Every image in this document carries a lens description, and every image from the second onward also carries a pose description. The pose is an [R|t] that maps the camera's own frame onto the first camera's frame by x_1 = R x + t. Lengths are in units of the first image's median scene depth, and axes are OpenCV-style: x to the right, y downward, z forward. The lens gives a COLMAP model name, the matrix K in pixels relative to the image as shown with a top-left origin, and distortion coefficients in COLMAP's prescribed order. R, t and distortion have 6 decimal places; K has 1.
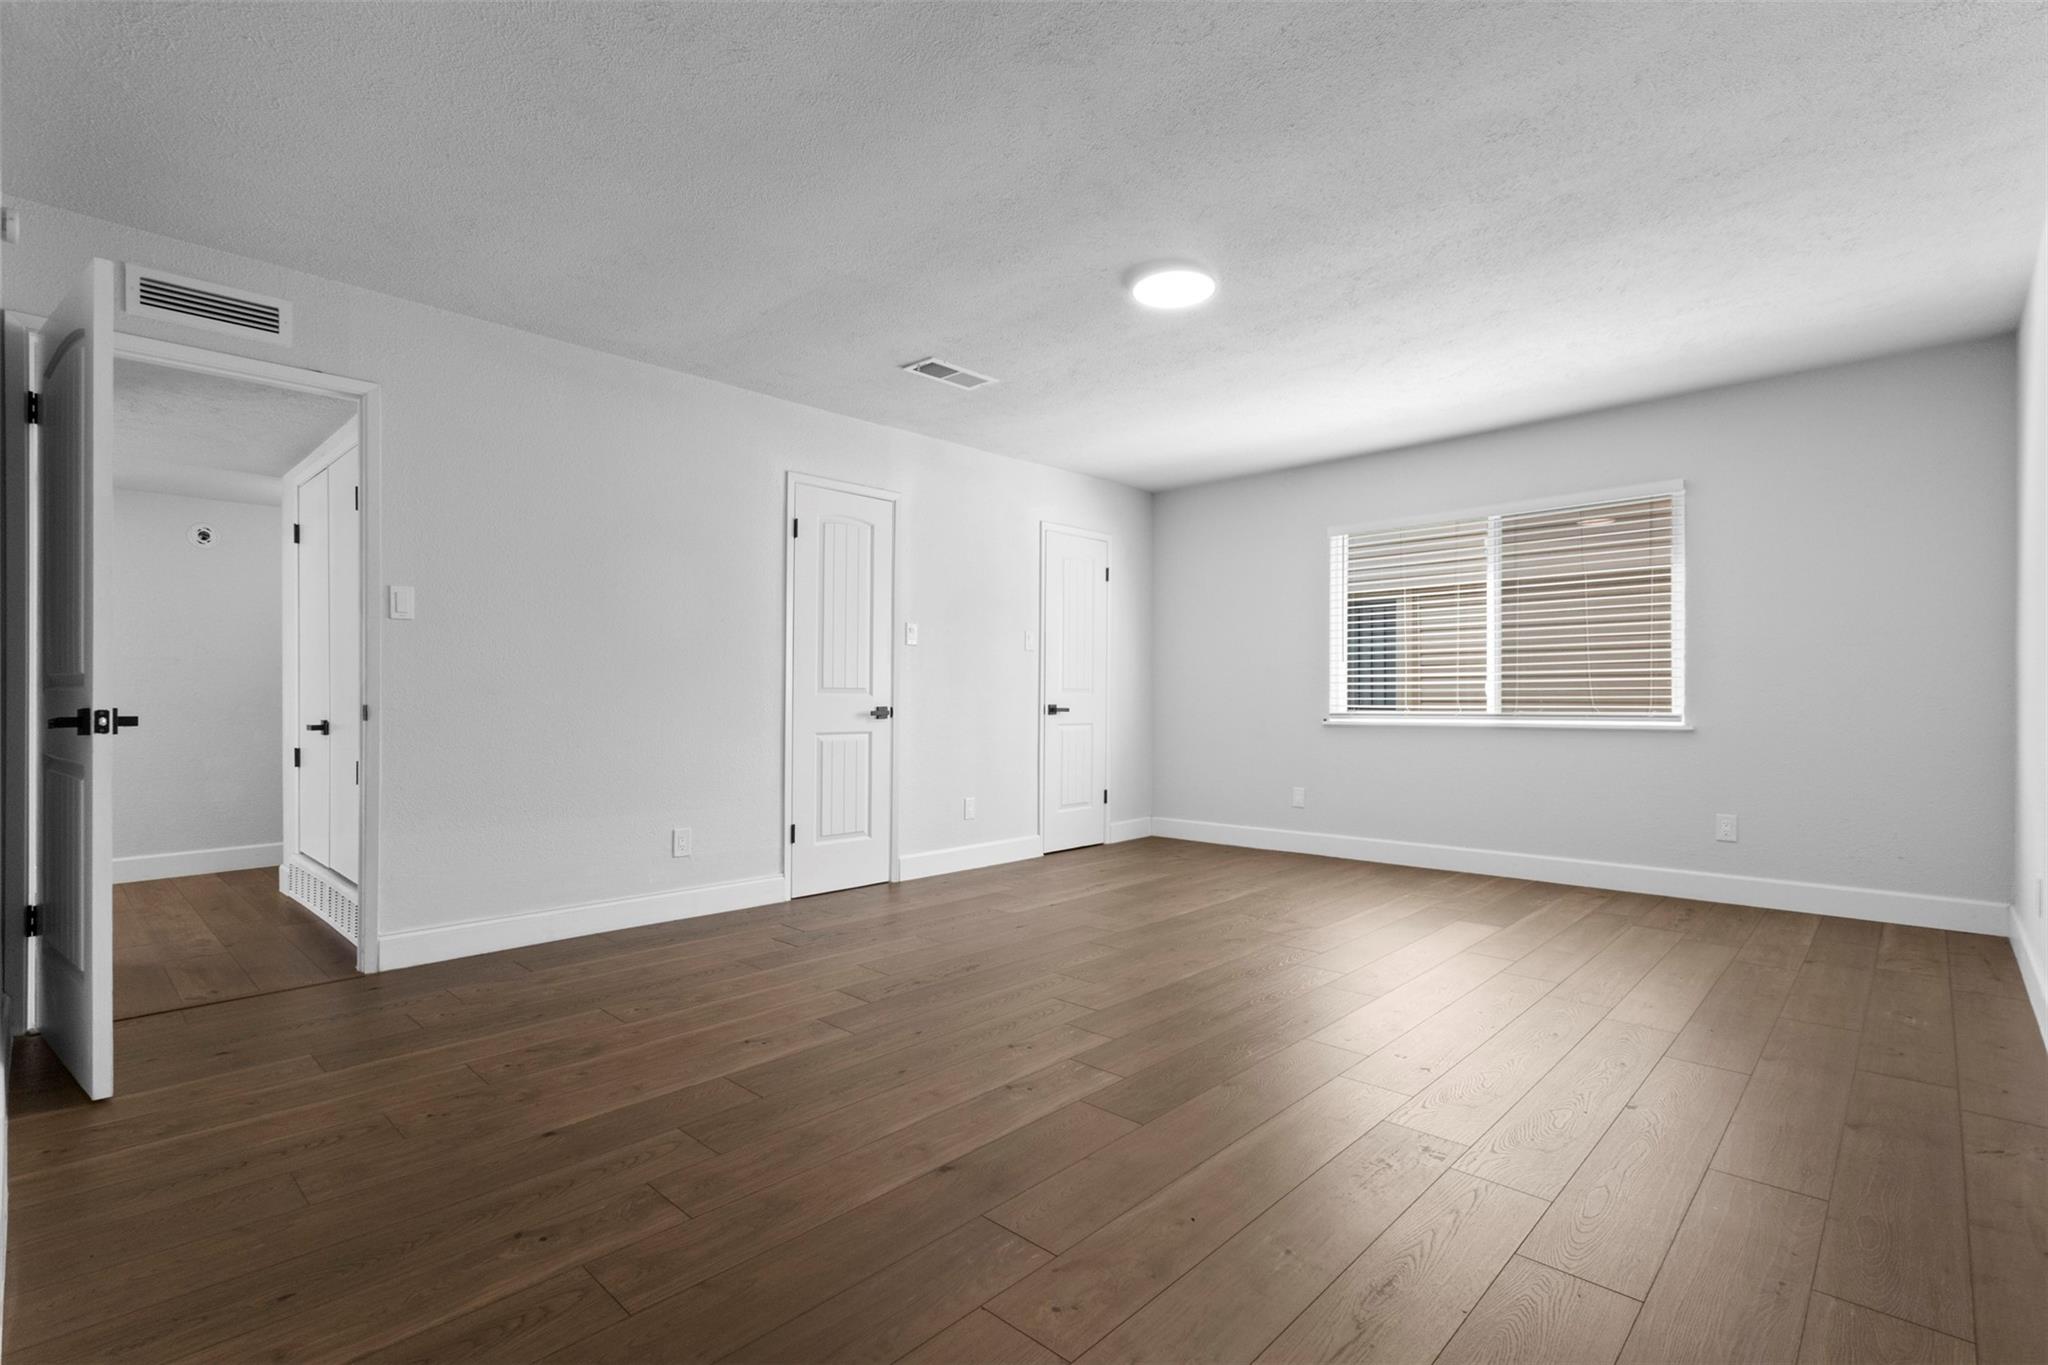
lens RADIAL K [[955.6, 0, 1027.8], [0, 955.6, 698.4], [0, 0, 1]] dist [0.003969, 0.000415]
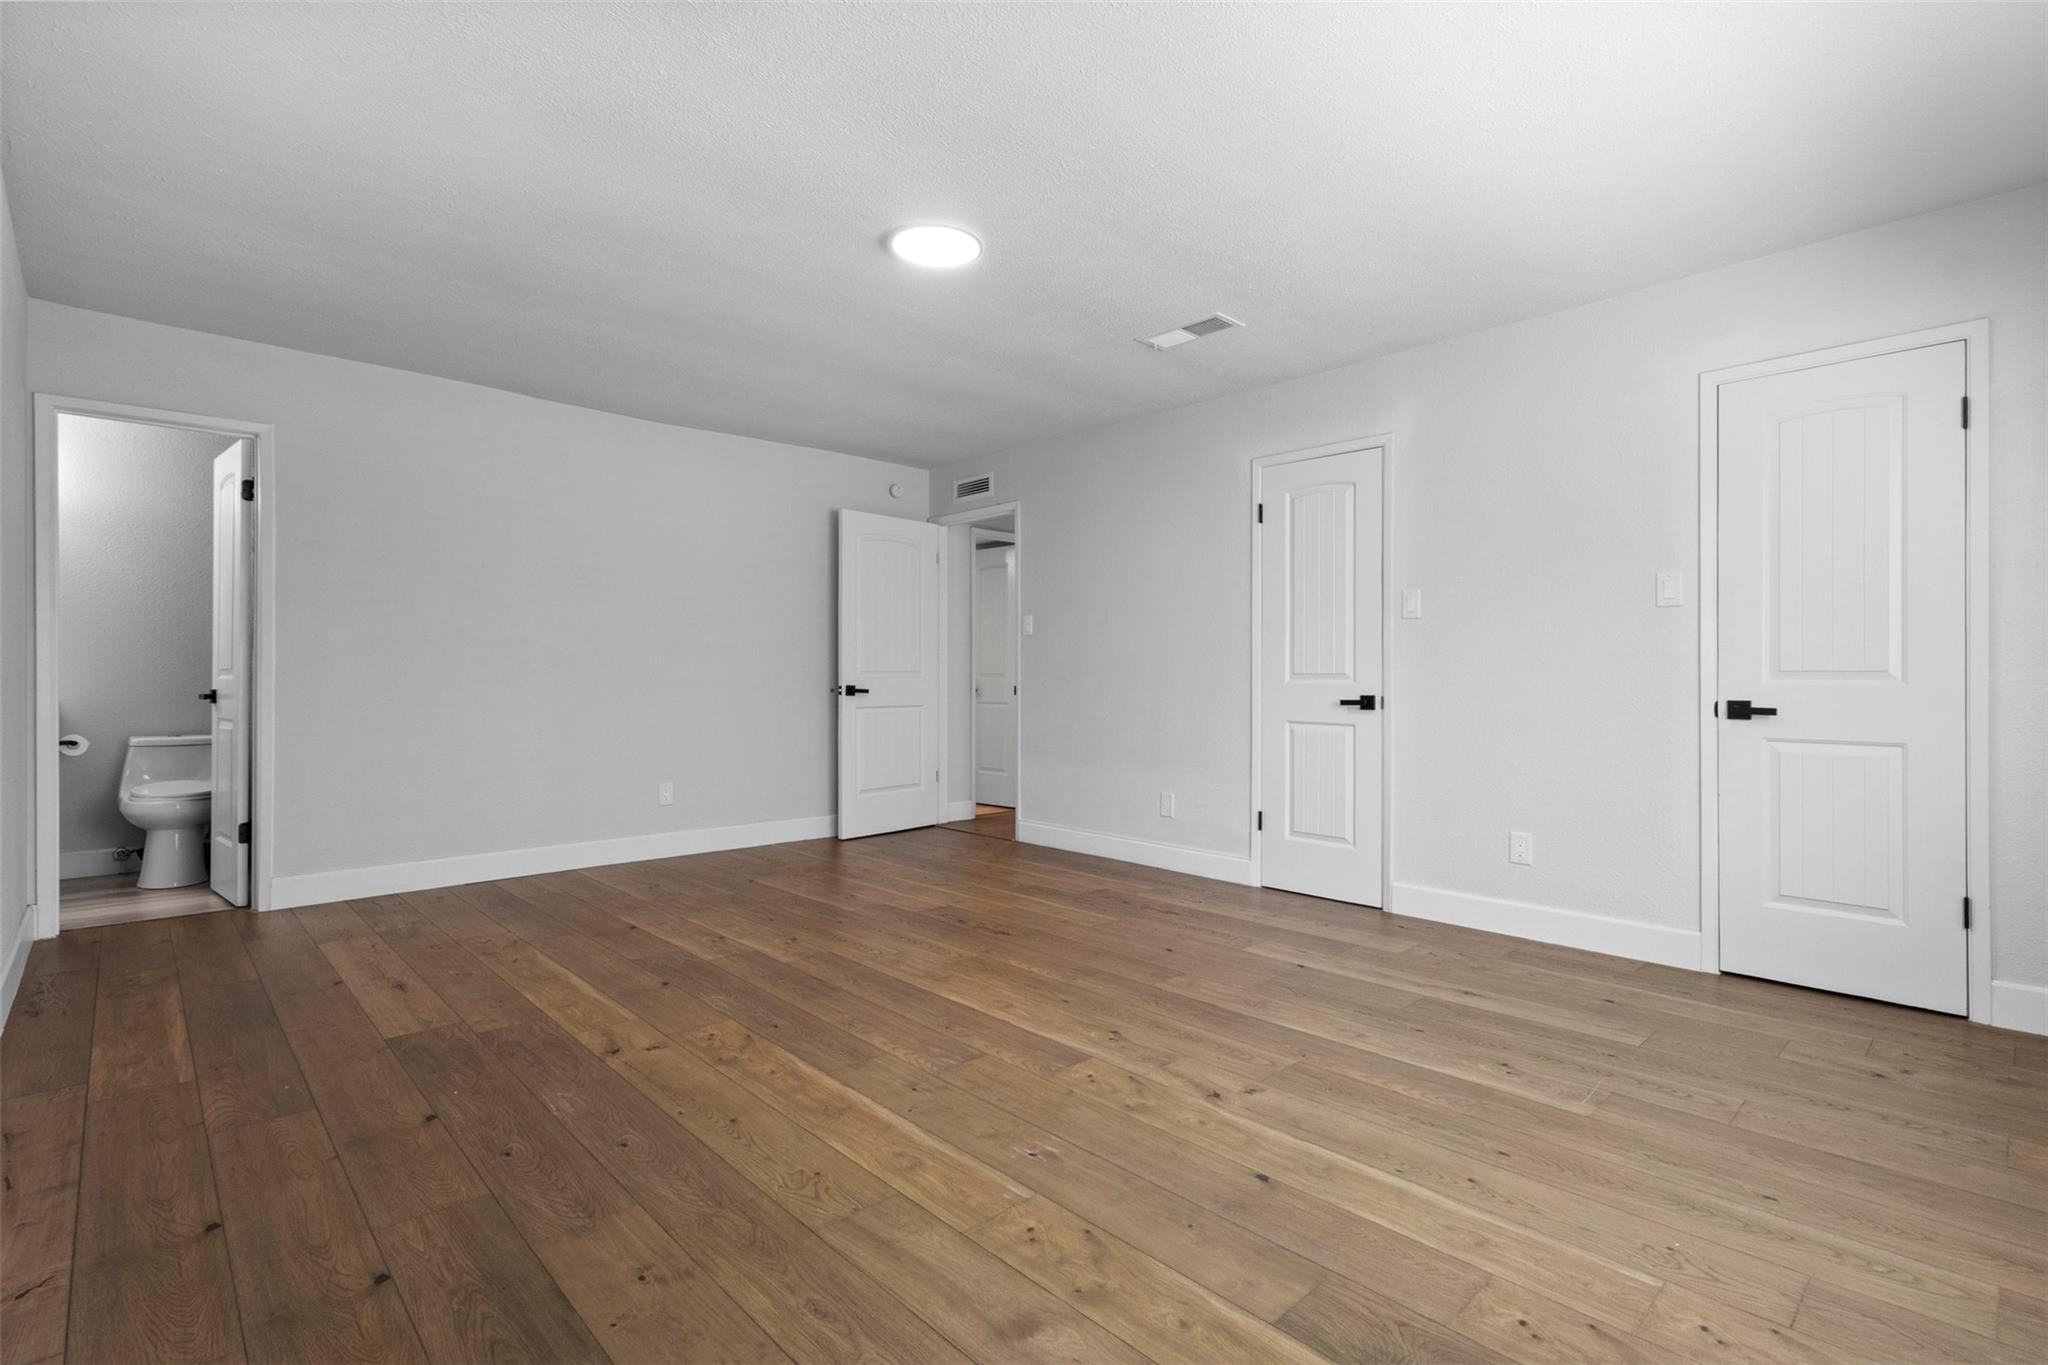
lens RADIAL K [[950.1, 0, 1023.0], [0, 950.1, 645.2], [0, 0, 1]] dist [0.000911, 0.000153]
pose [[-0.062147, -0.039774, -0.997274, 0.742329], [-0.009886, 0.999181, -0.039234, 0.001115], [0.998018, 0.007420, -0.062489, 0.796351]]
